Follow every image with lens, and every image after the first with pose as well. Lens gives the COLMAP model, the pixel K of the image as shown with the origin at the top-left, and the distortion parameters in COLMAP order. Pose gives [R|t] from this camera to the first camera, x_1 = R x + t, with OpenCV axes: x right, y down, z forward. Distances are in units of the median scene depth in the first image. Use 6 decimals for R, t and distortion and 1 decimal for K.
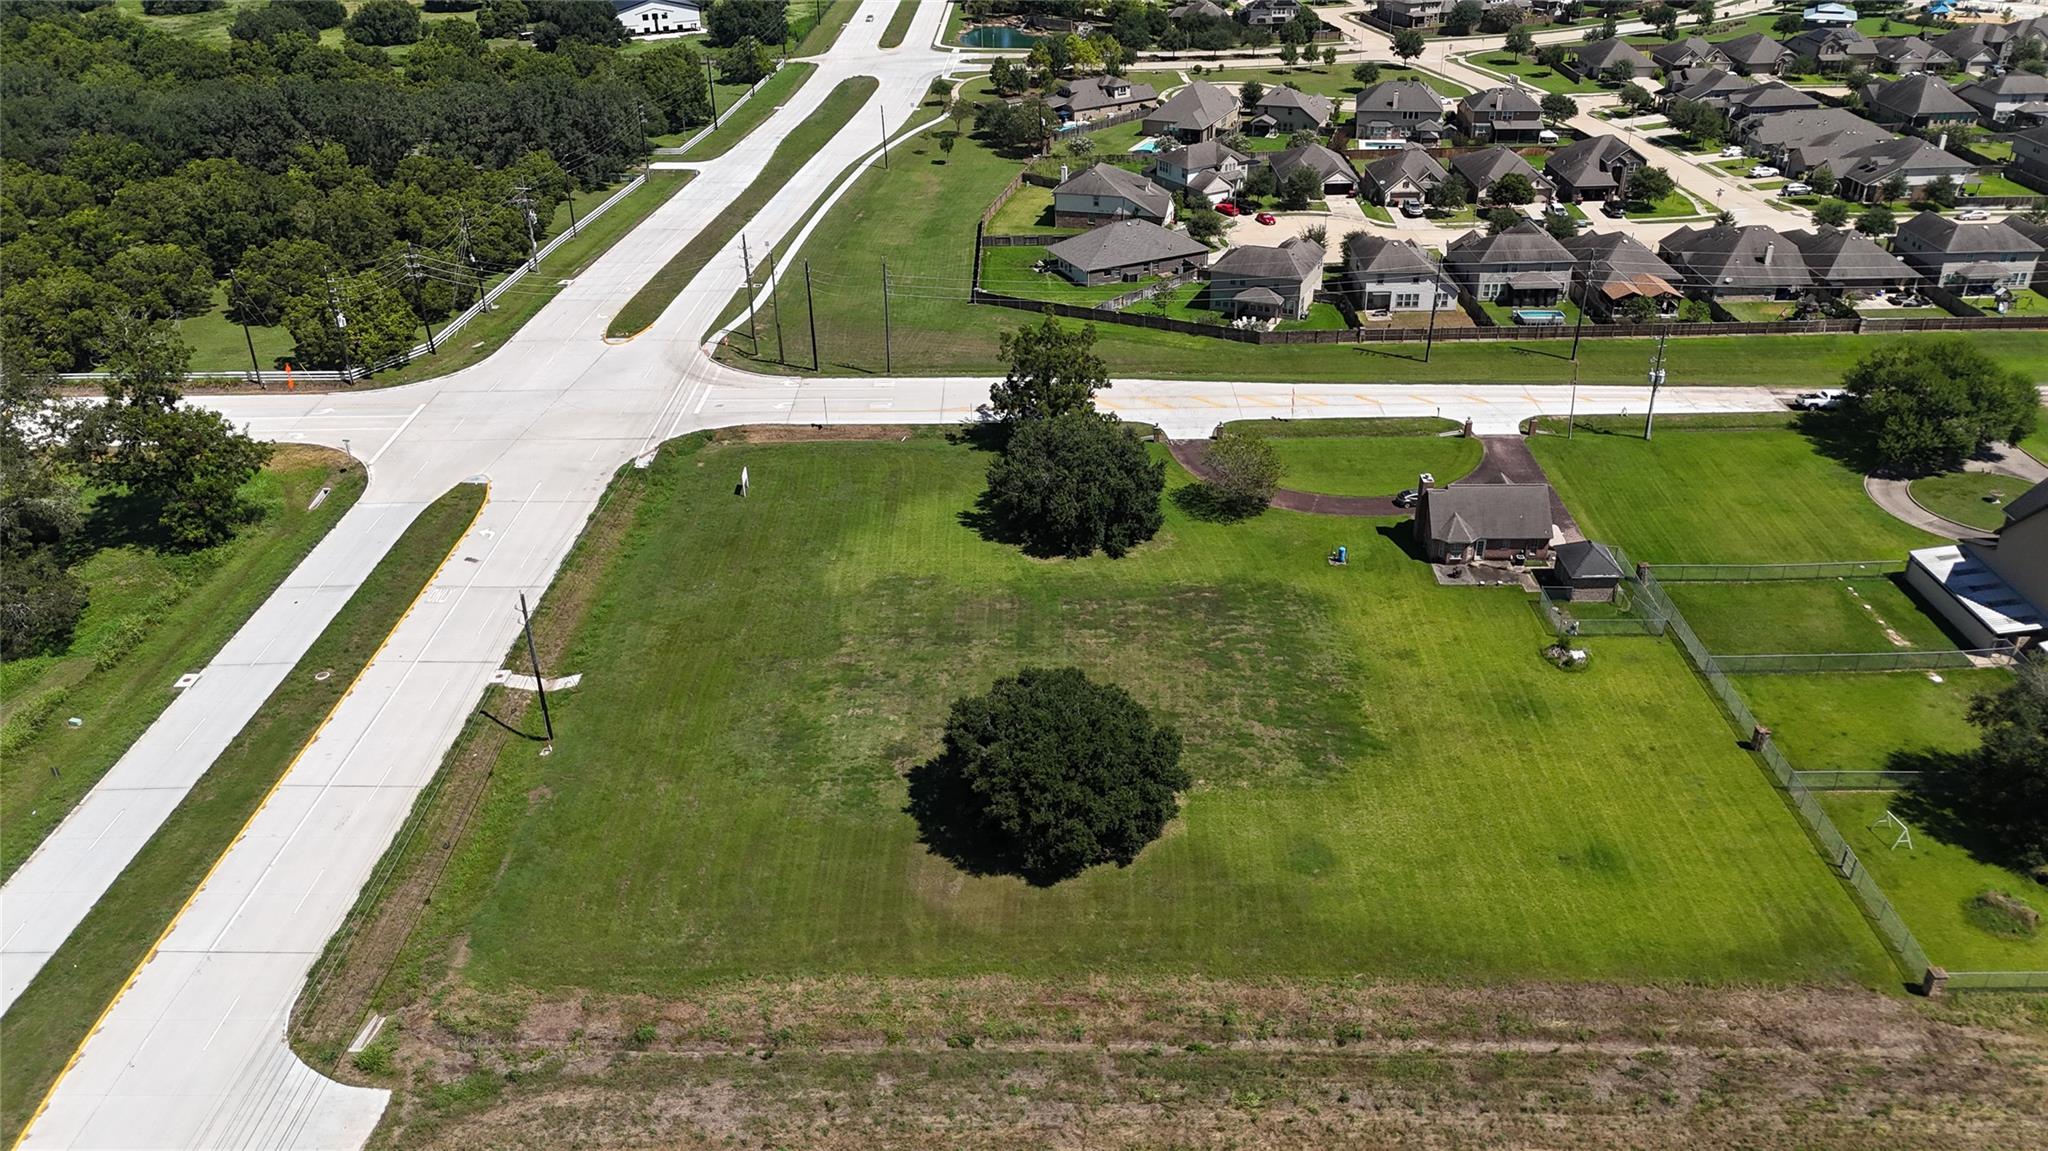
lens RADIAL K [[1509.7, 0, 1030.6], [0, 1509.7, 568.7], [0, 0, 1]] dist [0.065506, -0.064147]
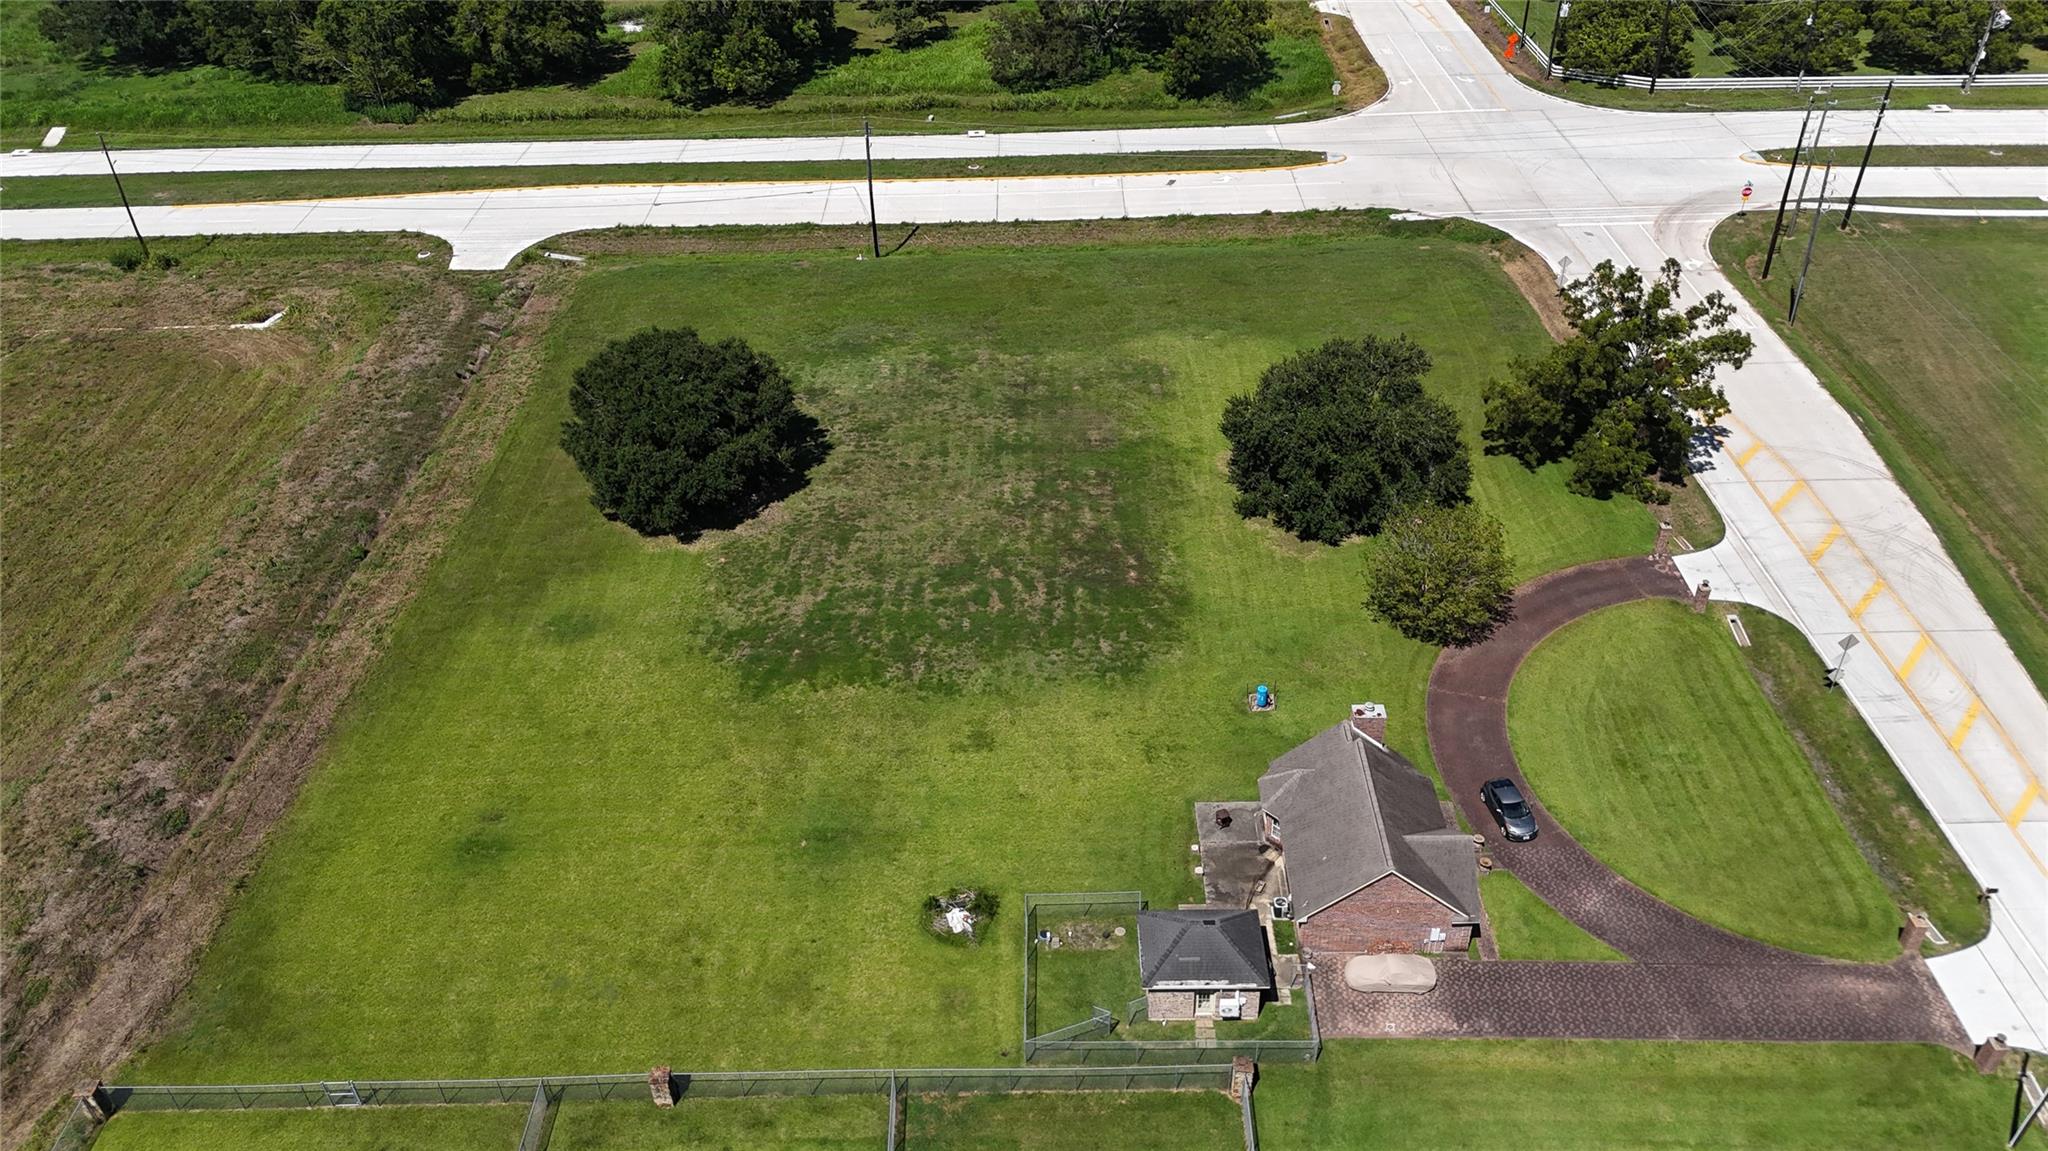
lens RADIAL K [[1509.7, 0, 1030.6], [0, 1509.7, 568.7], [0, 0, 1]] dist [0.065506, -0.064147]
pose [[0.019280, 0.593329, -0.804729, 0.565618], [-0.456171, 0.721440, 0.520991, -0.276499], [0.889683, 0.357050, 0.284569, 0.595758]]
